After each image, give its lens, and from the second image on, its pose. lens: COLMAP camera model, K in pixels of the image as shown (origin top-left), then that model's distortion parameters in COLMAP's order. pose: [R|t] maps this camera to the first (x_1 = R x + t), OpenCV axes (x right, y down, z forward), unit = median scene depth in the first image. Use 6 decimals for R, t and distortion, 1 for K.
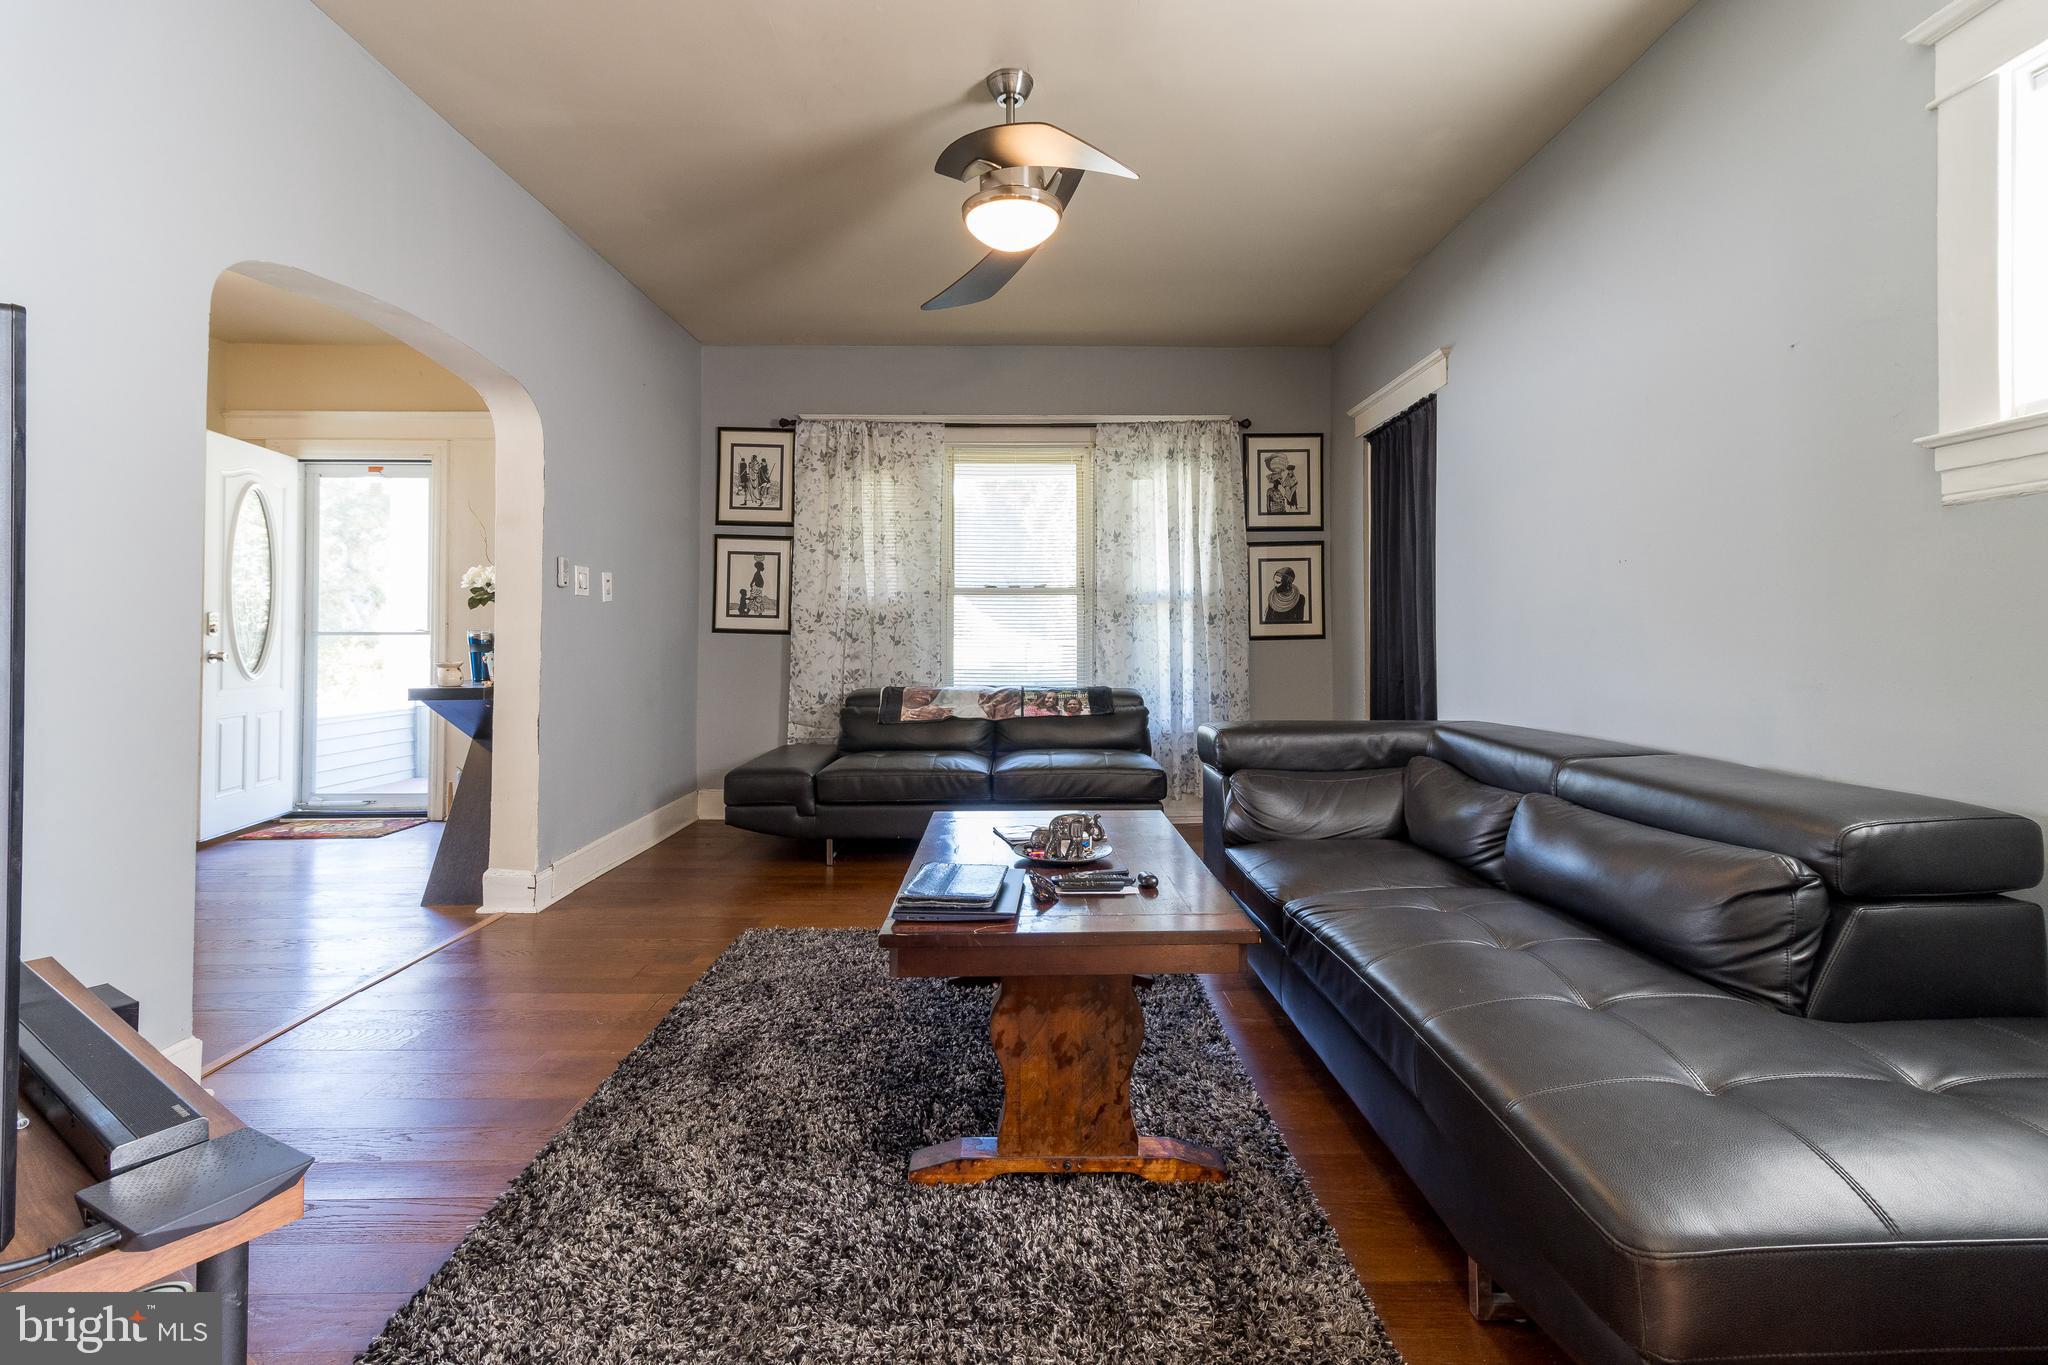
lens RADIAL K [[954.7, 0, 1028.0], [0, 954.7, 622.5], [0, 0, 1]] dist [0.000620, -0.000109]
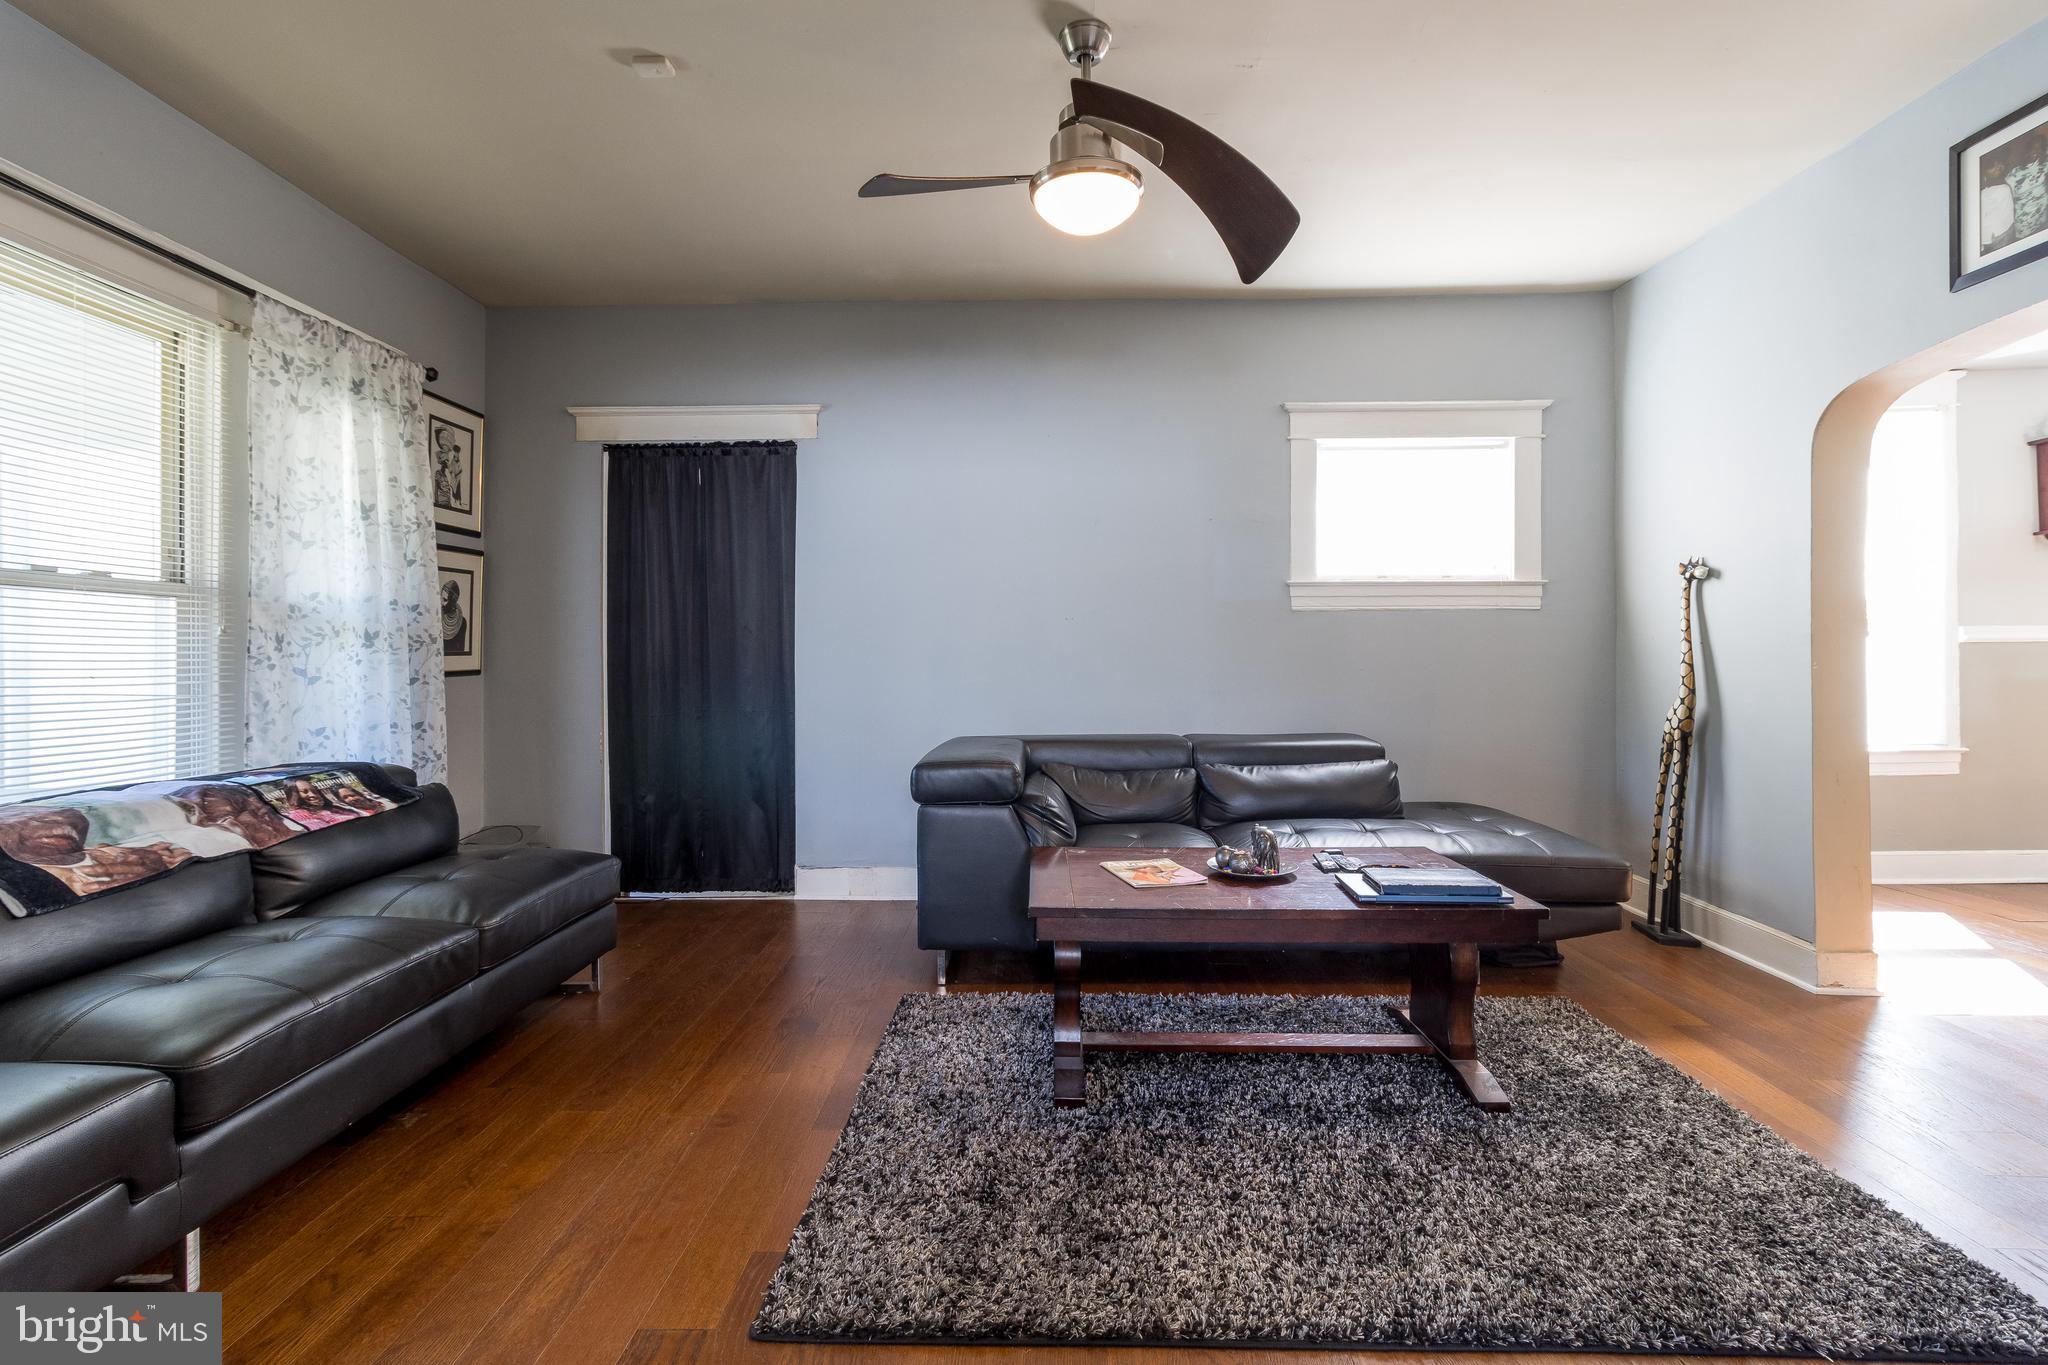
lens RADIAL K [[939.6, 0, 1015.9], [0, 939.6, 658.1], [0, 0, 1]] dist [0.005351, 0.000376]
pose [[0.029497, 0.003683, 0.999558, -0.460472], [-0.008477, 0.999958, -0.003434, 0.001902], [-0.999529, -0.008372, 0.029527, 0.542543]]
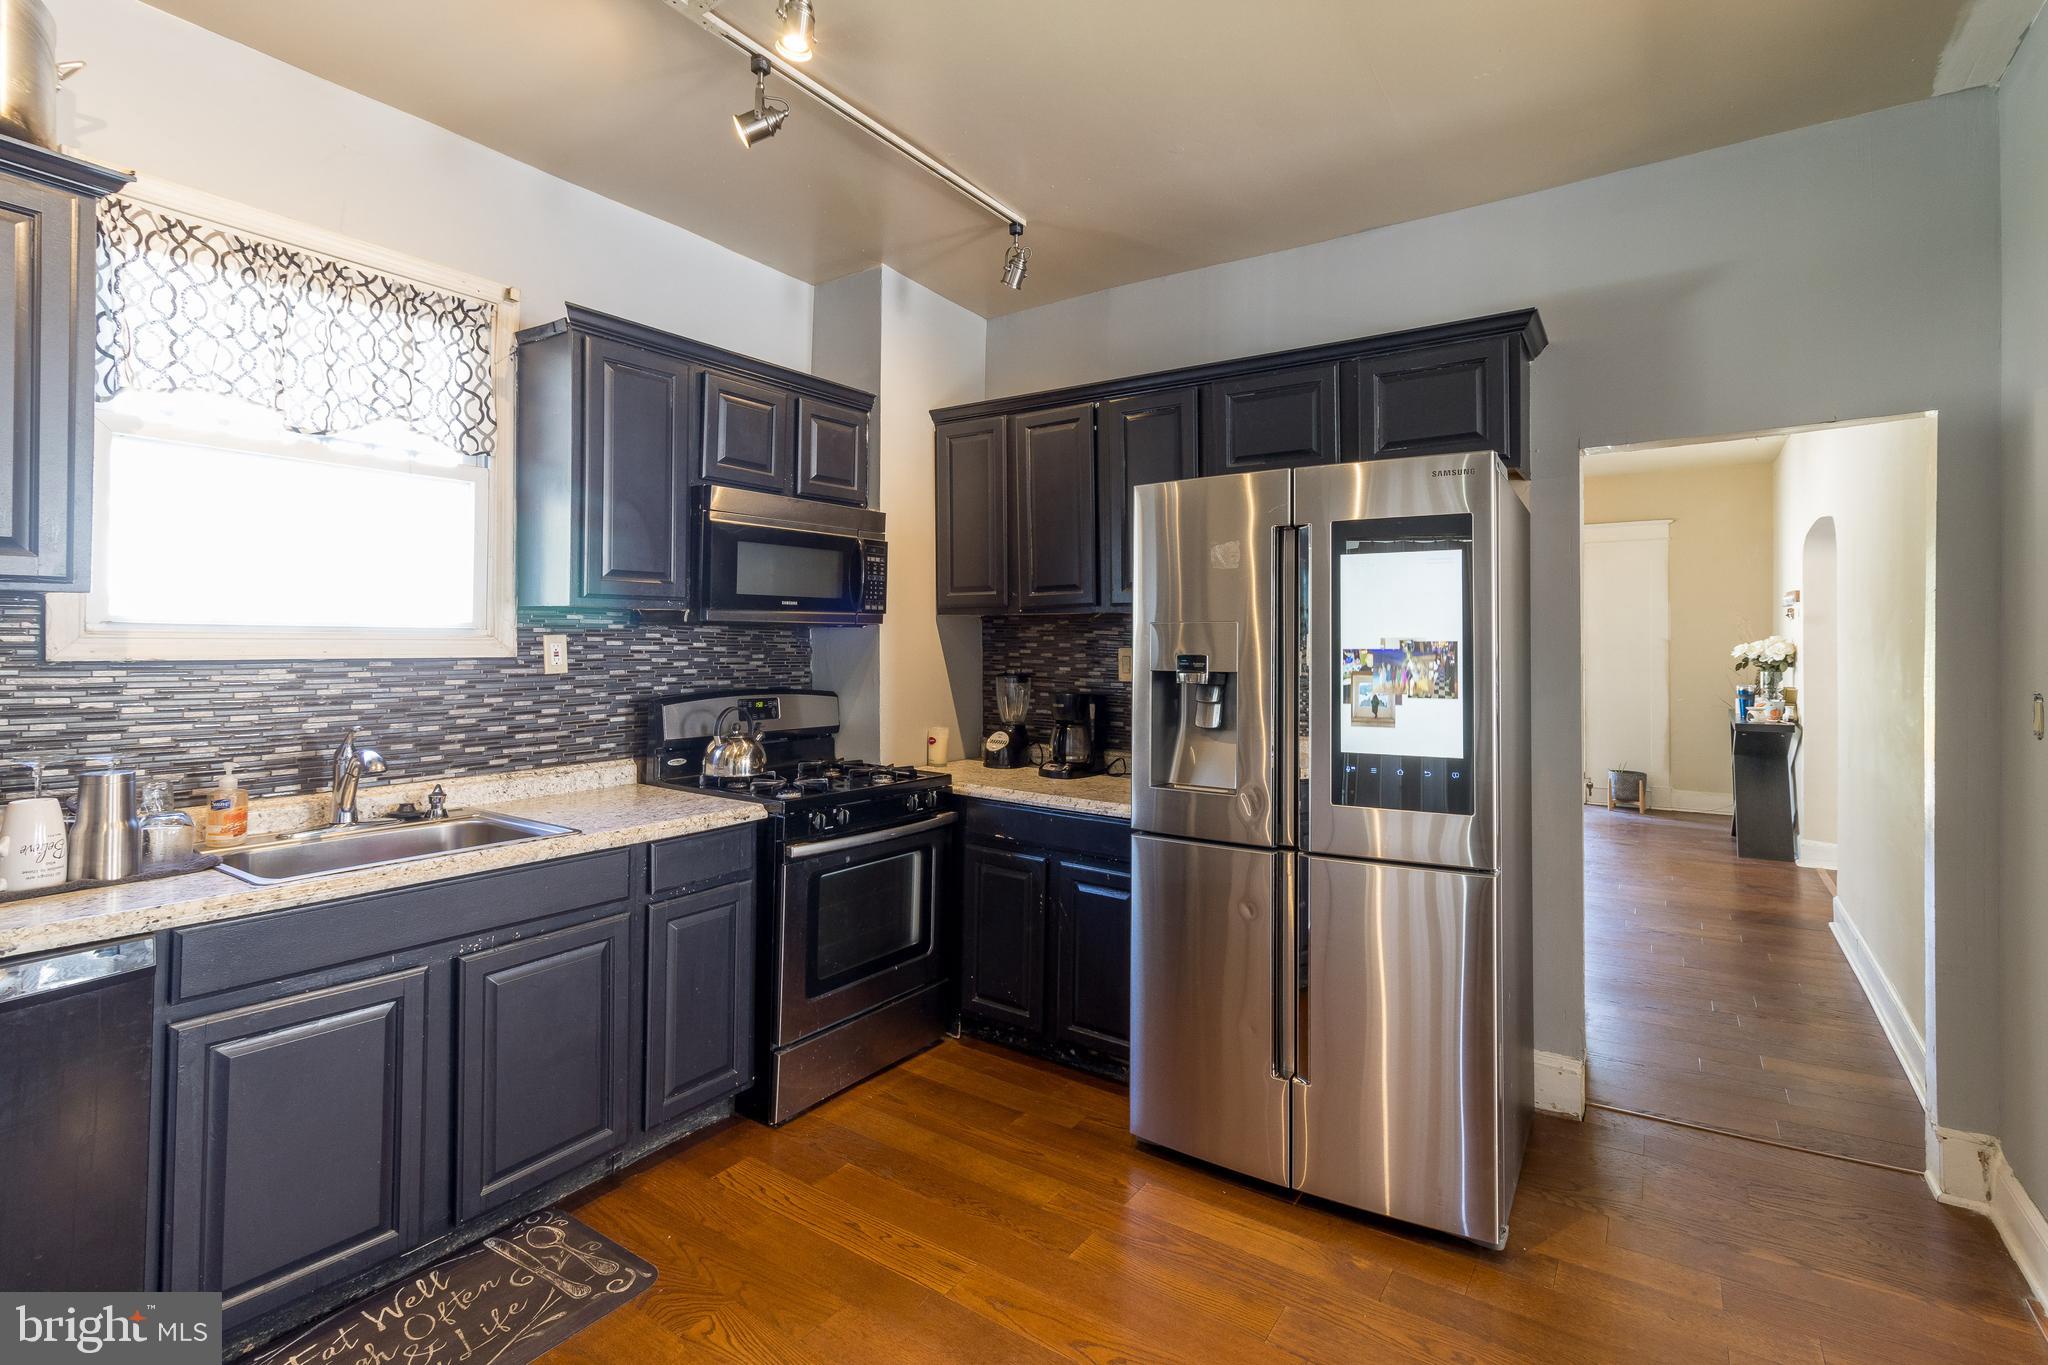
lens RADIAL K [[951.8, 0, 1032.2], [0, 951.8, 632.5], [0, 0, 1]] dist [0.002344, 0.000794]
pose [[0.828368, -0.005303, -0.560160, -0.495641], [0.009562, 0.999943, 0.004673, -0.071306], [0.560103, -0.009228, 0.828372, -0.686096]]
